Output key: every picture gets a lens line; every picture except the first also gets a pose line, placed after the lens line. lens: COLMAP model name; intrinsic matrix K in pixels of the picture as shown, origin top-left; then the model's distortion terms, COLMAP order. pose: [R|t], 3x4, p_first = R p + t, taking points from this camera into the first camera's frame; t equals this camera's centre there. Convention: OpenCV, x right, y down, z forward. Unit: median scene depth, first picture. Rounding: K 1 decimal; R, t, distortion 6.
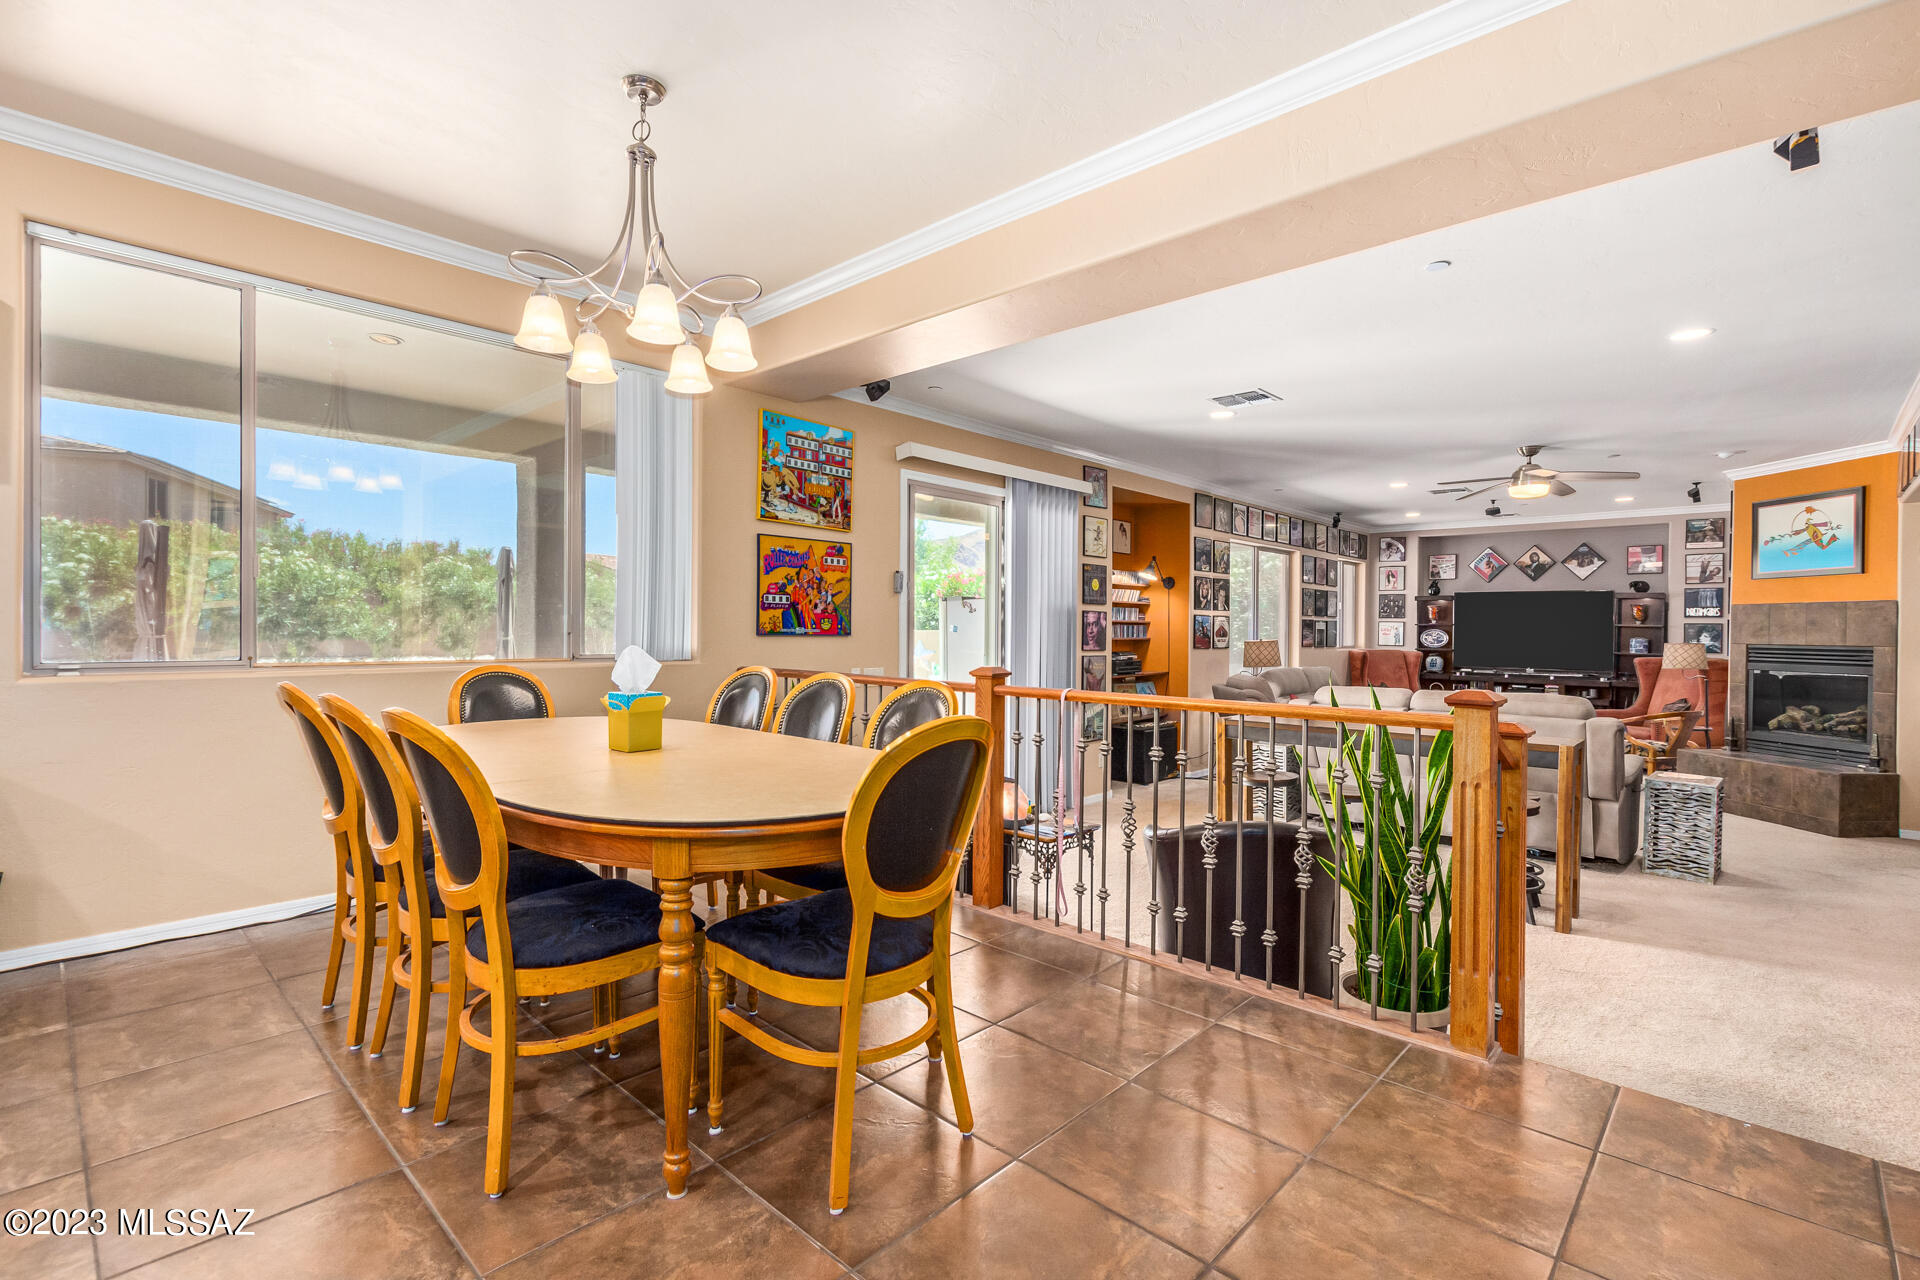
lens RADIAL K [[866.7, 0, 952.4], [0, 866.7, 637.5], [0, 0, 1]] dist [-0.003323, -0.002820]
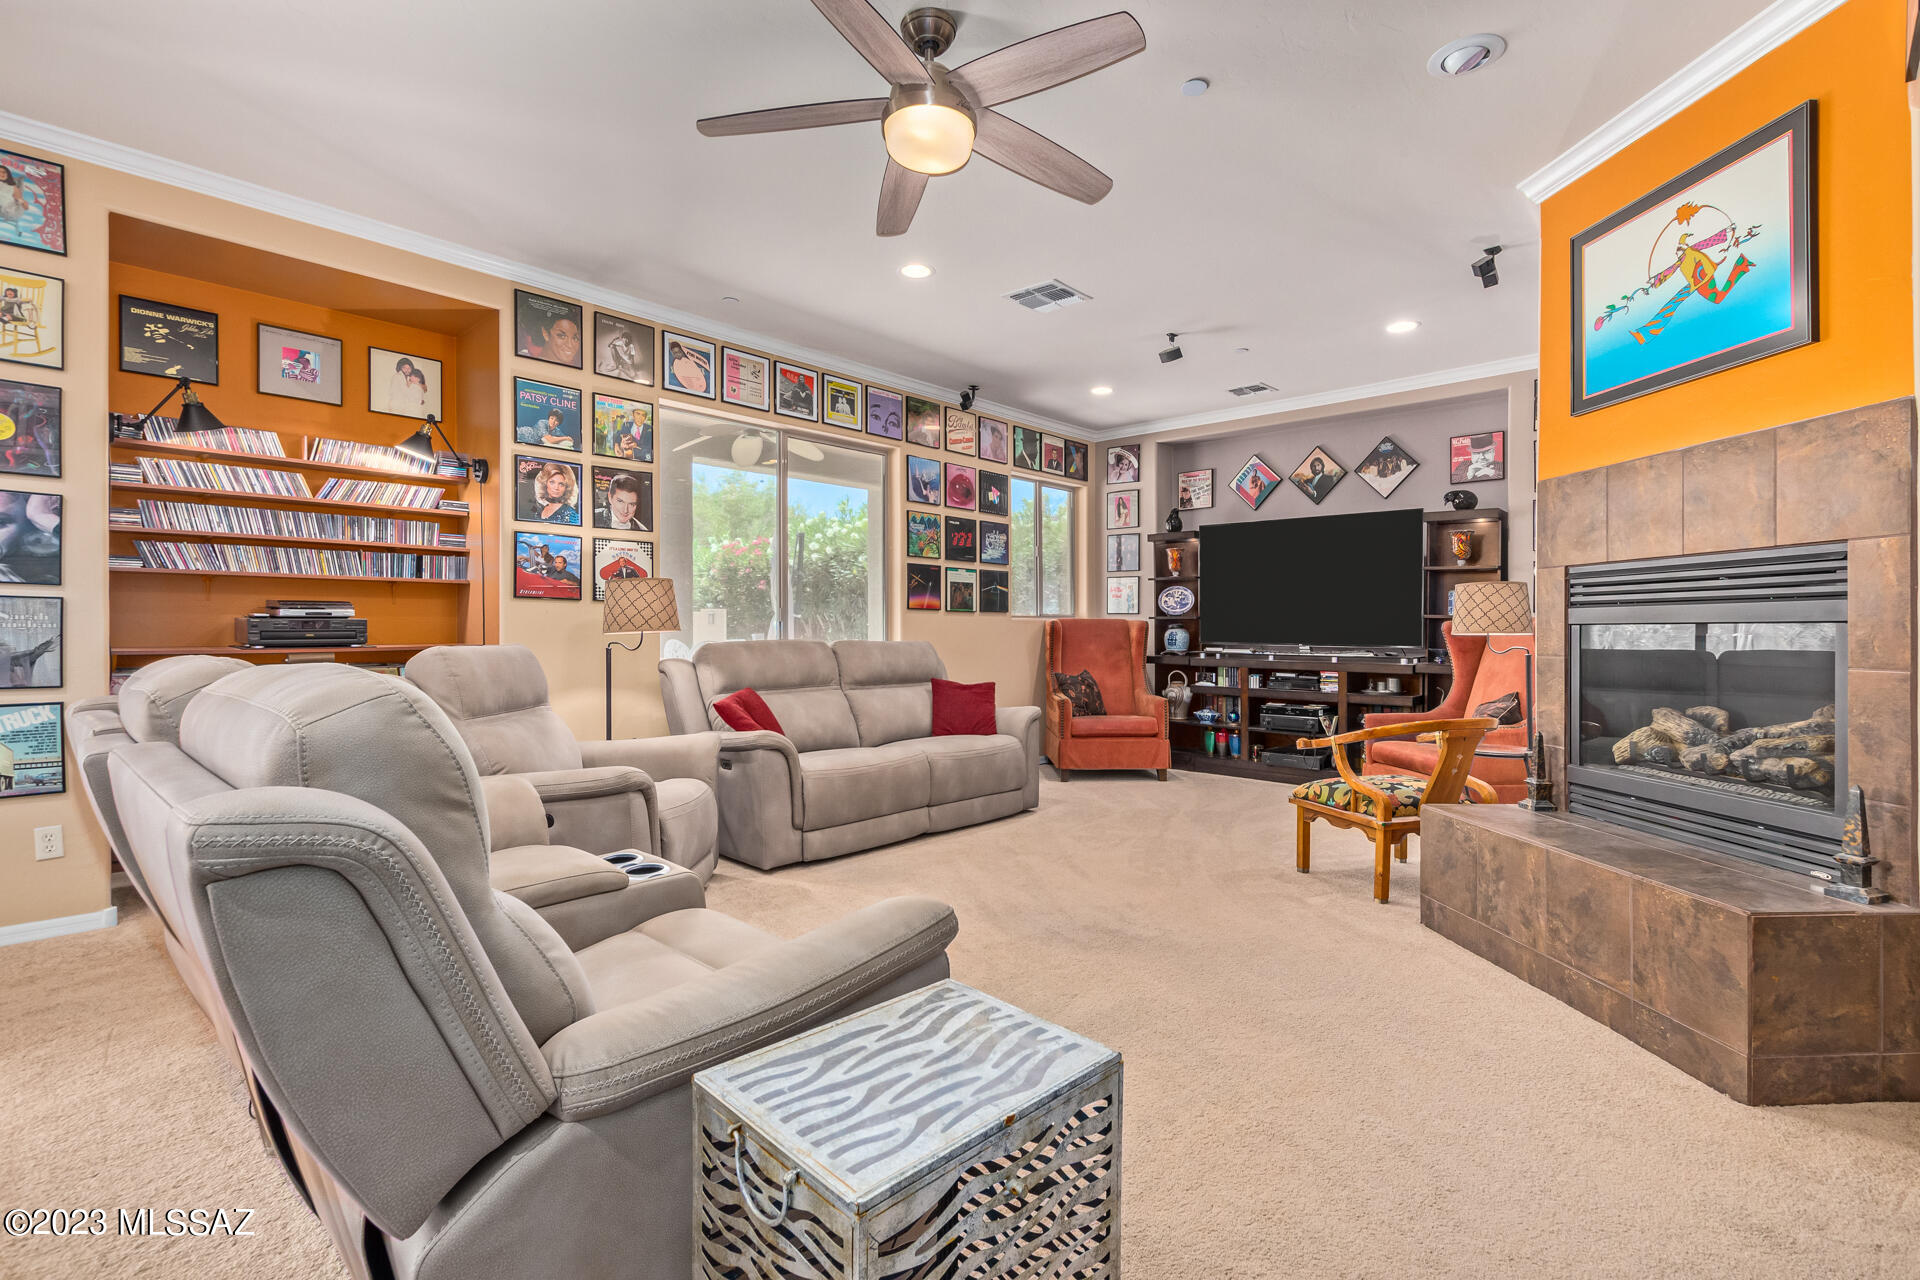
lens RADIAL K [[866.7, 0, 966.2], [0, 866.7, 629.6], [0, 0, 1]] dist [-0.003323, -0.002820]
pose [[0.999976, -0.004630, 0.005211, 0.522701], [0.004676, 0.999950, -0.008859, 0.035944], [-0.005169, 0.008883, 0.999947, 0.479571]]
